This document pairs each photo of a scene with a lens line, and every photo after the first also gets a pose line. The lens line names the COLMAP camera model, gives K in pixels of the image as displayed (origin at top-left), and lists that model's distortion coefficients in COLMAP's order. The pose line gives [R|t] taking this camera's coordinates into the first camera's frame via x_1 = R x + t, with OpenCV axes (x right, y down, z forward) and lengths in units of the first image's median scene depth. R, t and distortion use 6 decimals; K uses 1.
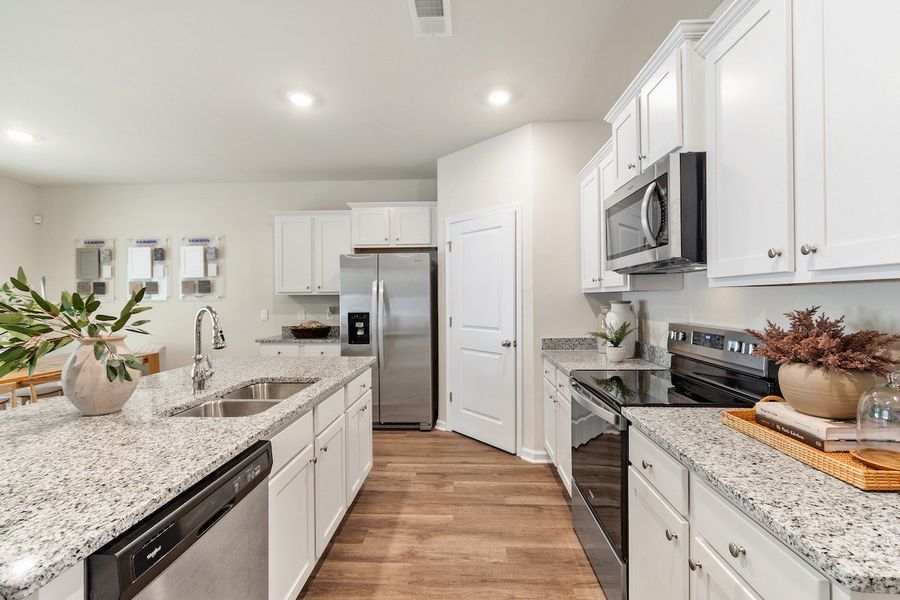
lens RADIAL K [[404.2, 0, 450.8], [0, 404.2, 296.3], [0, 0, 1]] dist [0.003860, -0.000760]
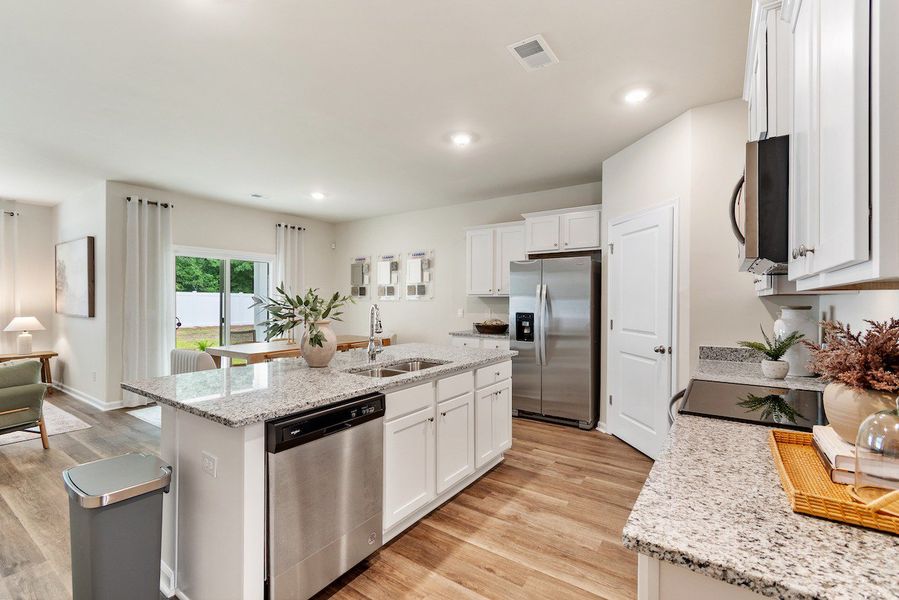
lens RADIAL K [[400.3, 0, 449.5], [0, 400.3, 300.0], [0, 0, 1]] dist [-0.000716, -0.000053]
pose [[0.846180, 0.009284, -0.532816, 0.205852], [-0.006417, 0.999953, 0.007233, -0.001970], [0.532858, -0.002702, 0.846200, -0.048611]]
